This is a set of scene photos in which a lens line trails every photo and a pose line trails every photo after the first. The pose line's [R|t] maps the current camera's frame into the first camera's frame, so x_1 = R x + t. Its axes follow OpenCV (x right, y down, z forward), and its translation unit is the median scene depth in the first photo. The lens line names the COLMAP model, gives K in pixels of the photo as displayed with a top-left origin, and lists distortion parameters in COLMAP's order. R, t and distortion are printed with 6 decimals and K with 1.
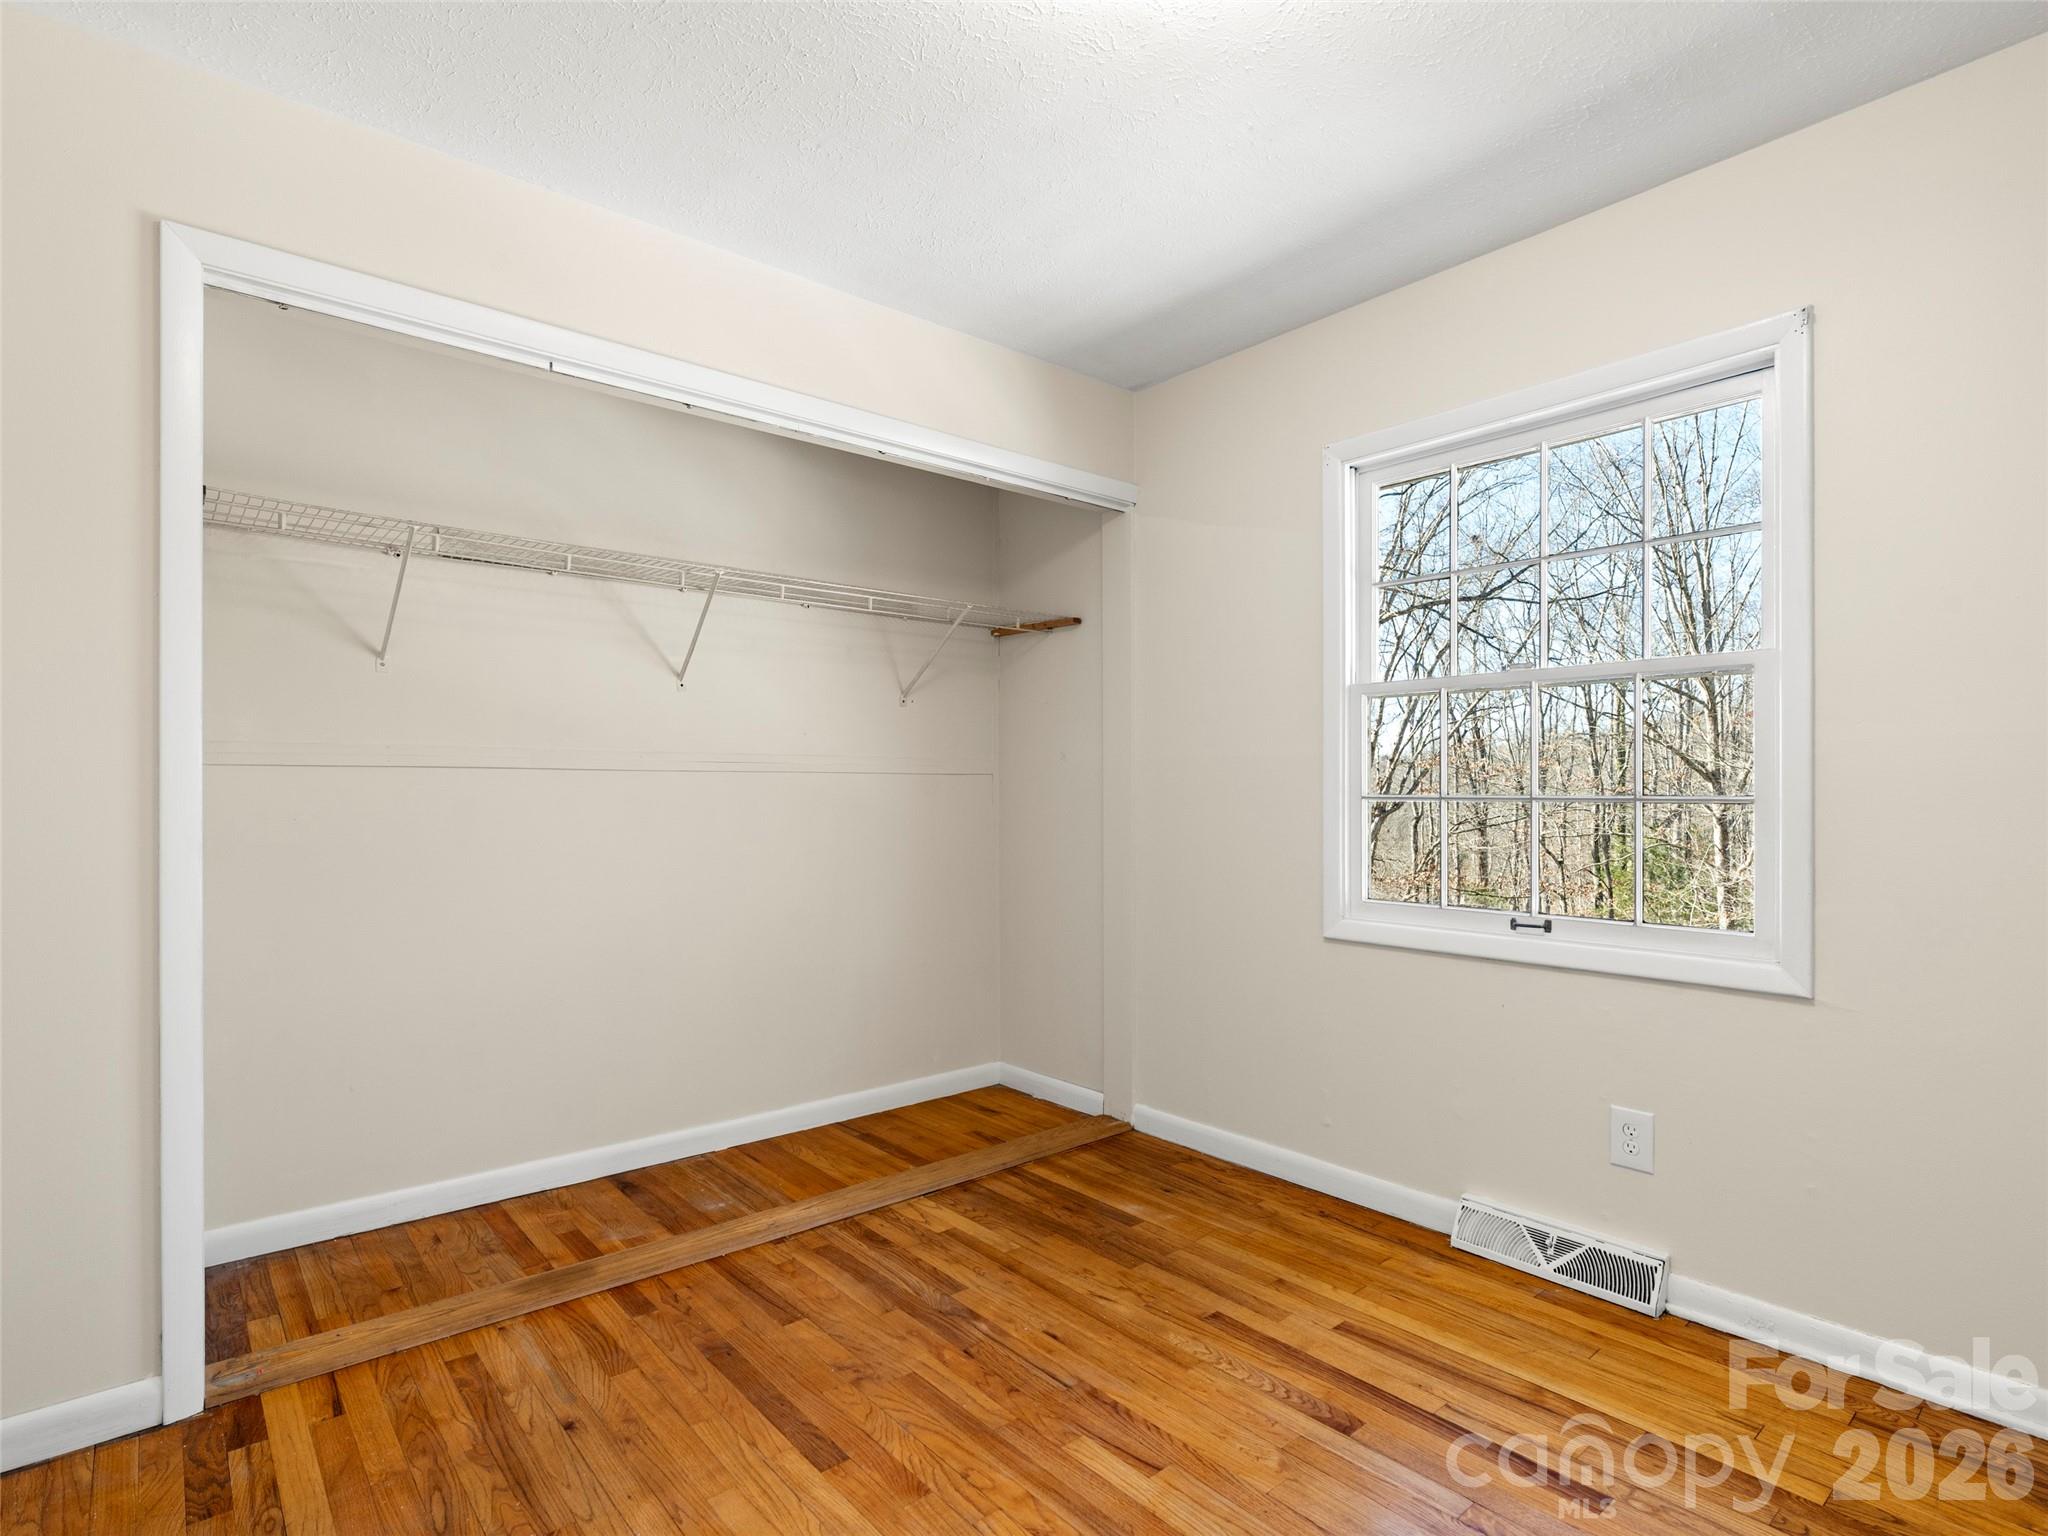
lens RADIAL K [[1040.6, 0, 1026.2], [0, 1040.6, 780.1], [0, 0, 1]] dist [-0.003111, 0.003296]
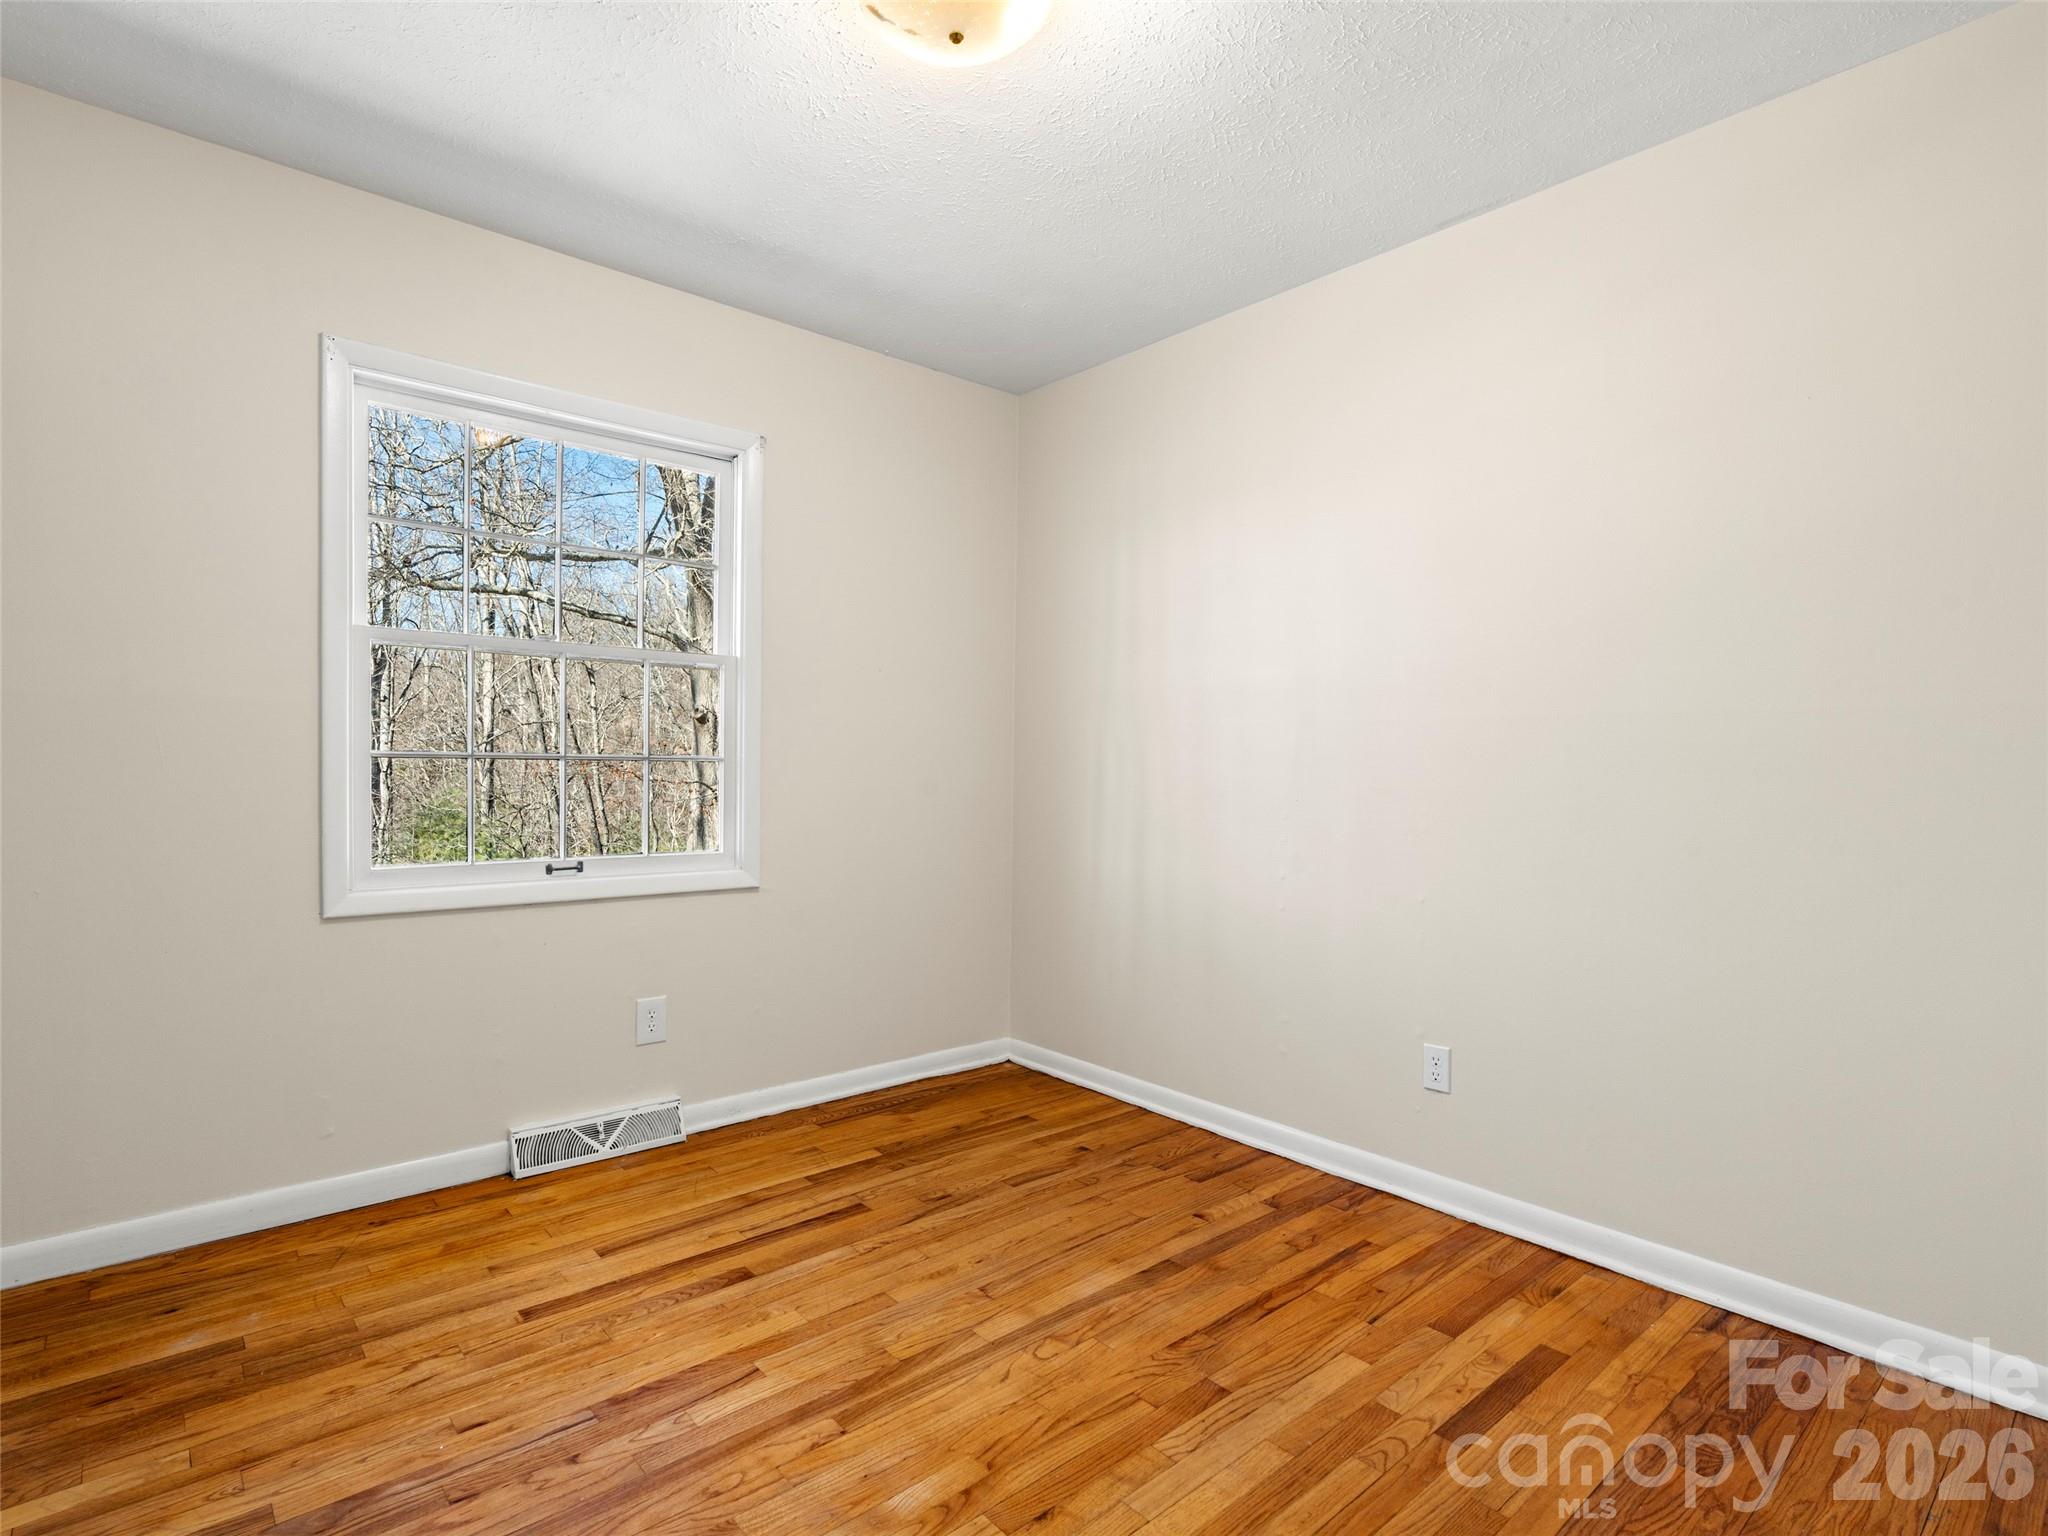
lens RADIAL K [[1040.6, 0, 1019.8], [0, 1040.6, 775.2], [0, 0, 1]] dist [-0.003111, 0.003296]
pose [[-0.010140, -0.006499, 0.999927, -0.666797], [-0.024918, 0.999670, 0.006244, 0.018680], [-0.999638, -0.024853, -0.010298, 0.523185]]
